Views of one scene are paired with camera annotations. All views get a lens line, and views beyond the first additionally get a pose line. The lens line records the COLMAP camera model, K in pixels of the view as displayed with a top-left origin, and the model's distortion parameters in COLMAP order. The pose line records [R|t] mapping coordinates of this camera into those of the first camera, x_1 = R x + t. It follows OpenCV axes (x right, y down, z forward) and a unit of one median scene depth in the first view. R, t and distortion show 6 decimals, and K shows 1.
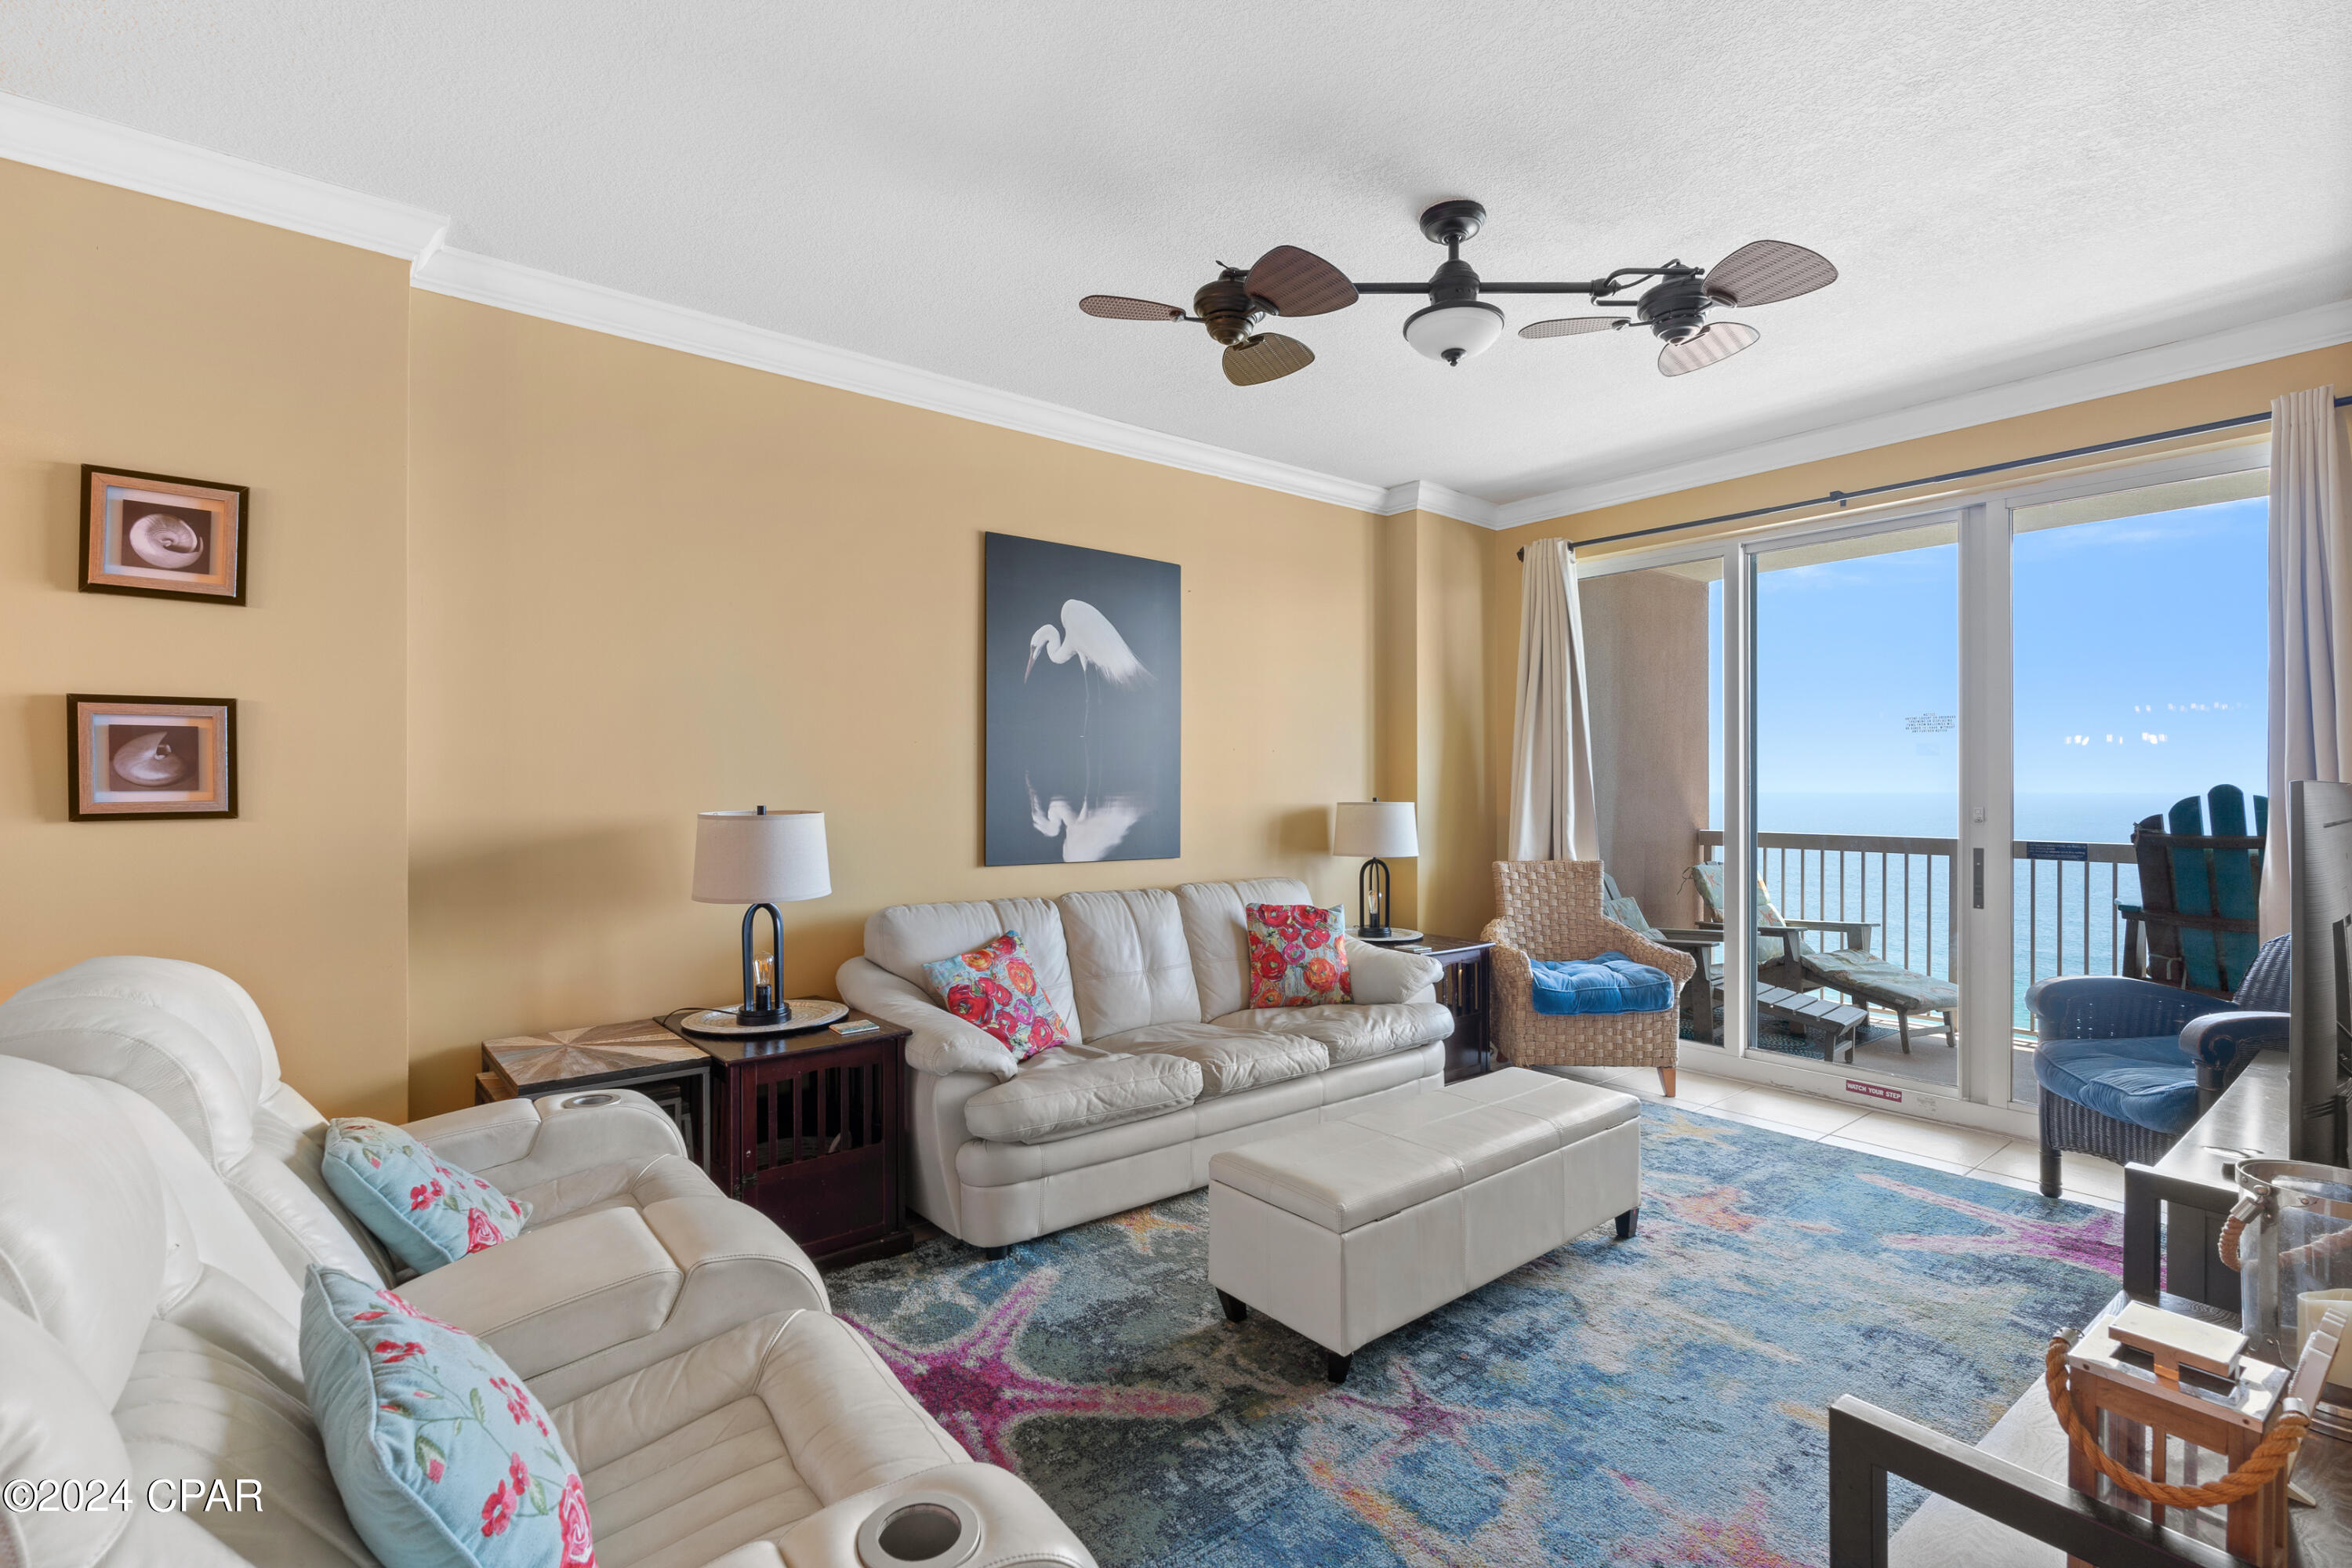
lens RADIAL K [[1054.9, 0, 1173.7], [0, 1054.9, 781.9], [0, 0, 1]] dist [-0.003758, -0.001142]
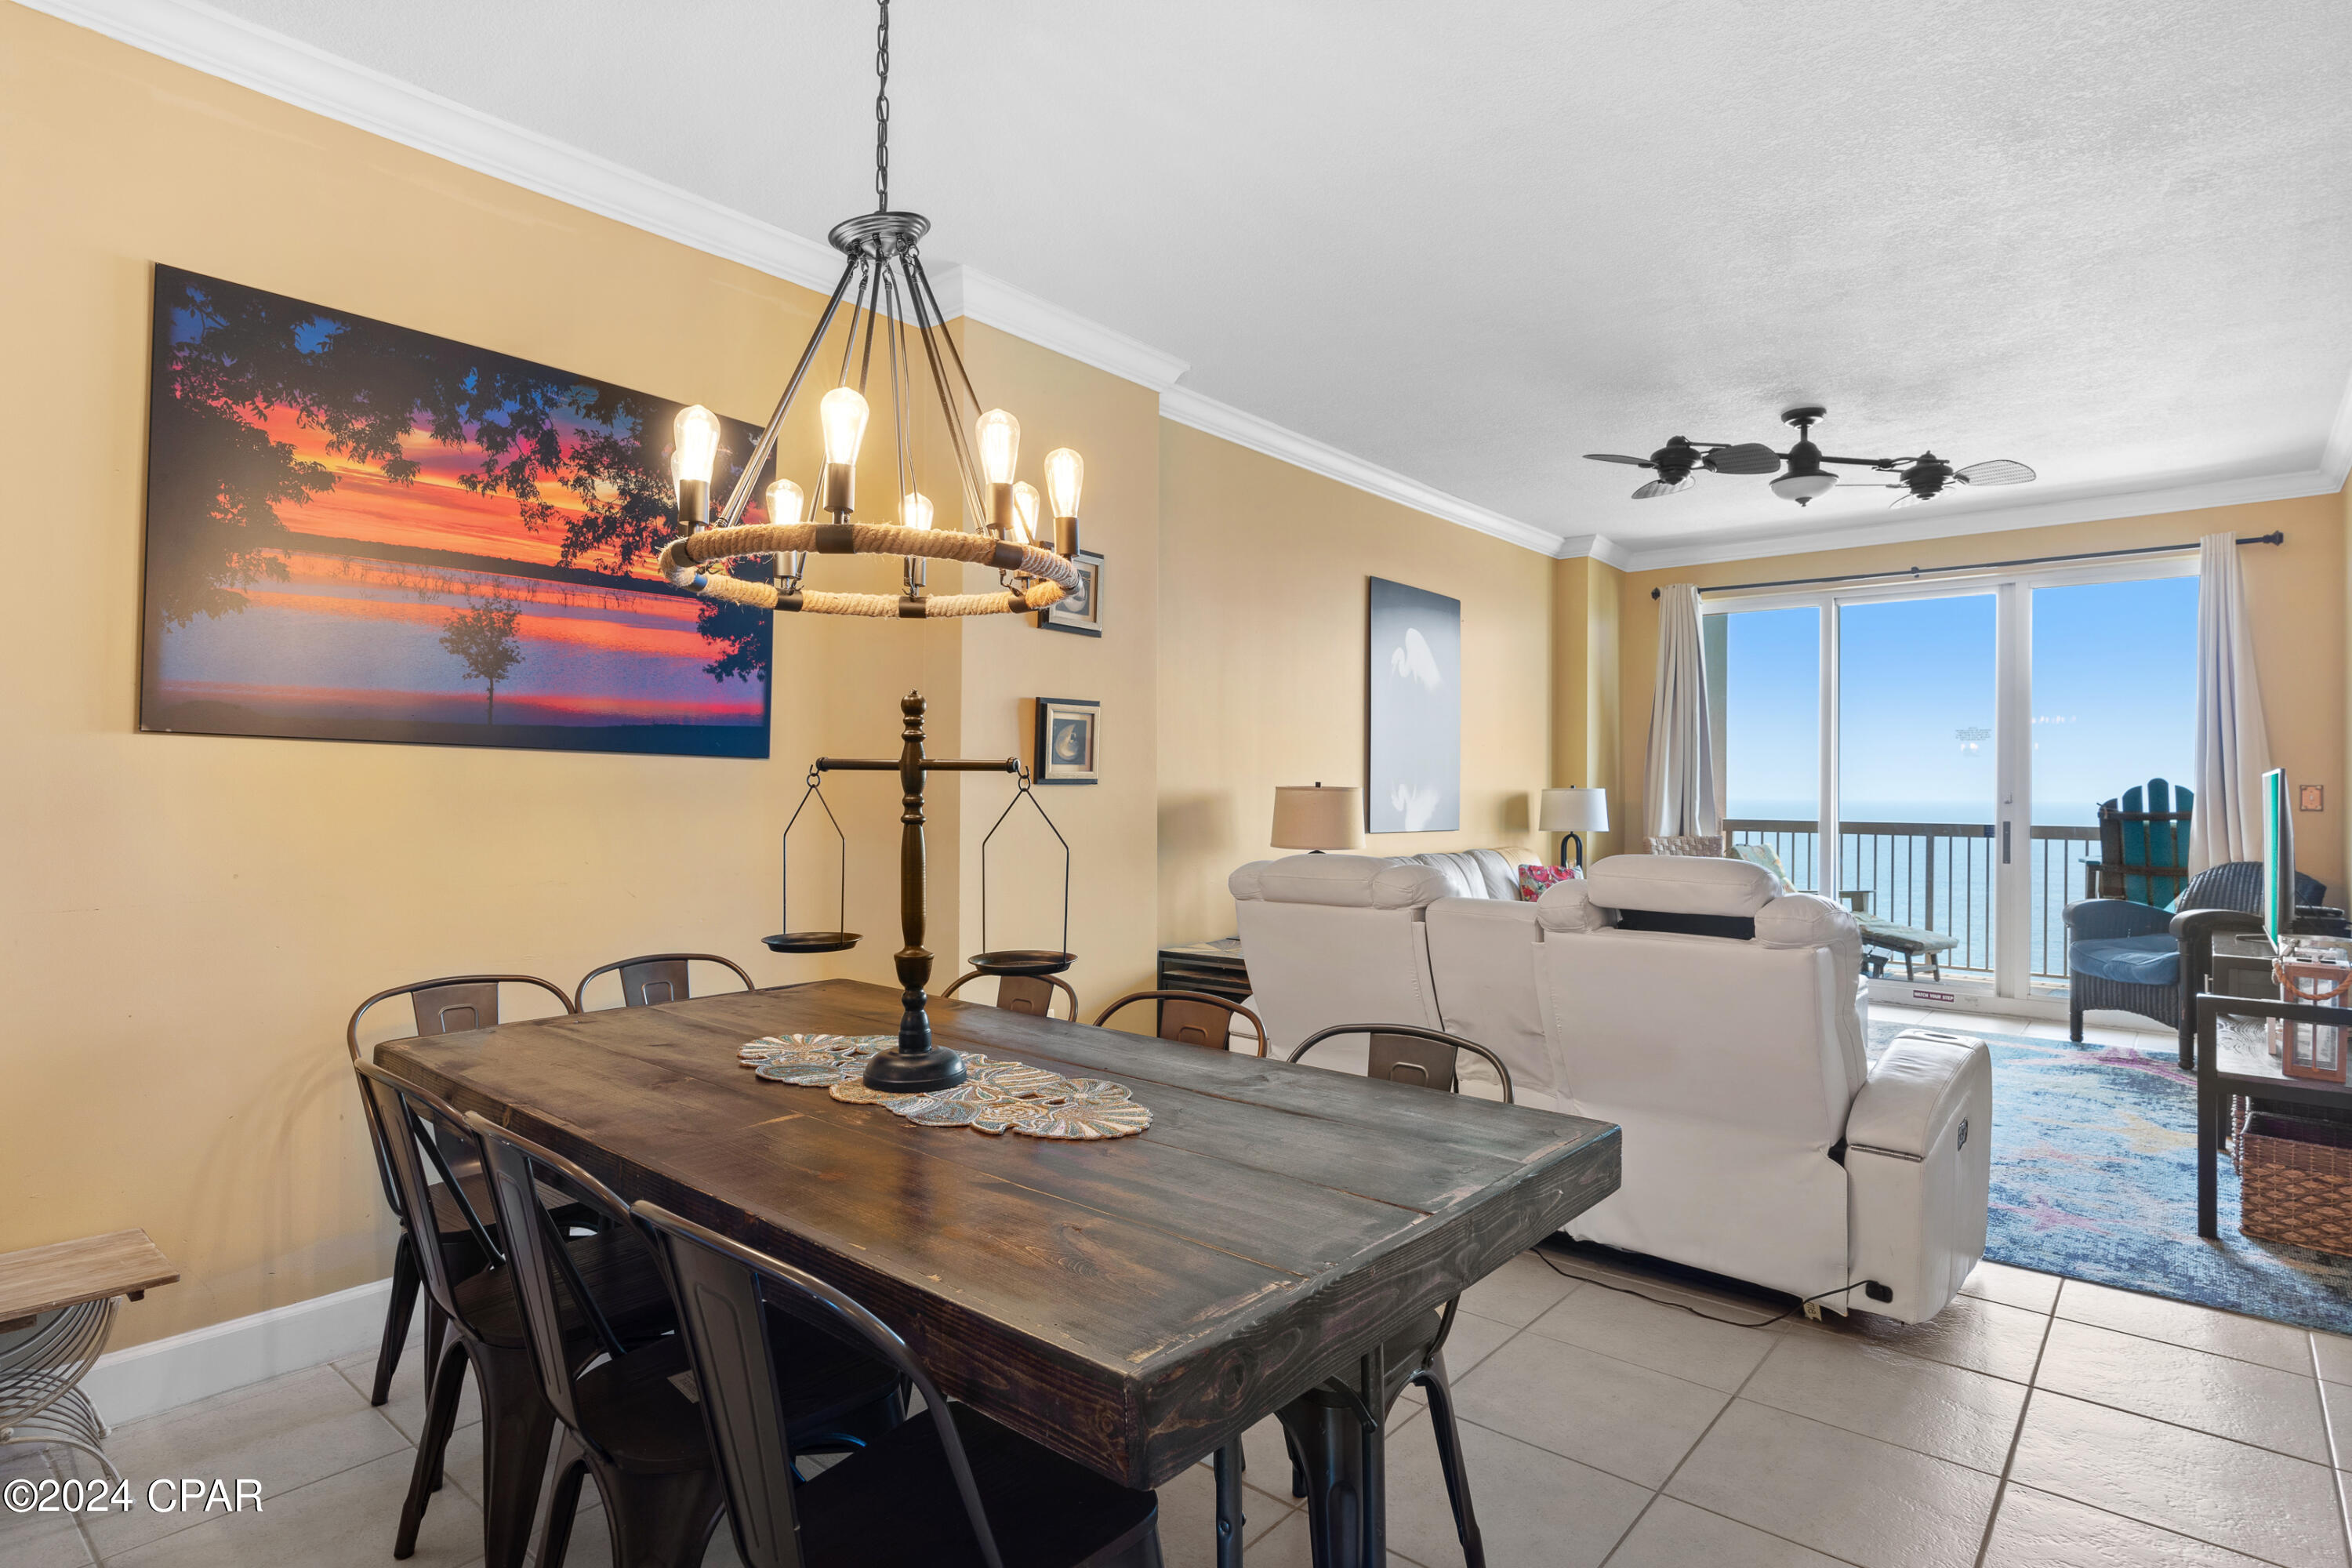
lens RADIAL K [[1222.7, 0, 1177.9], [0, 1222.7, 785.6], [0, 0, 1]] dist [0.002049, 0.000911]
pose [[0.979234, 0.007857, 0.202580, -0.722209], [-0.008301, 0.999965, 0.001342, 0.021587], [-0.202562, -0.002996, 0.979265, -0.432782]]
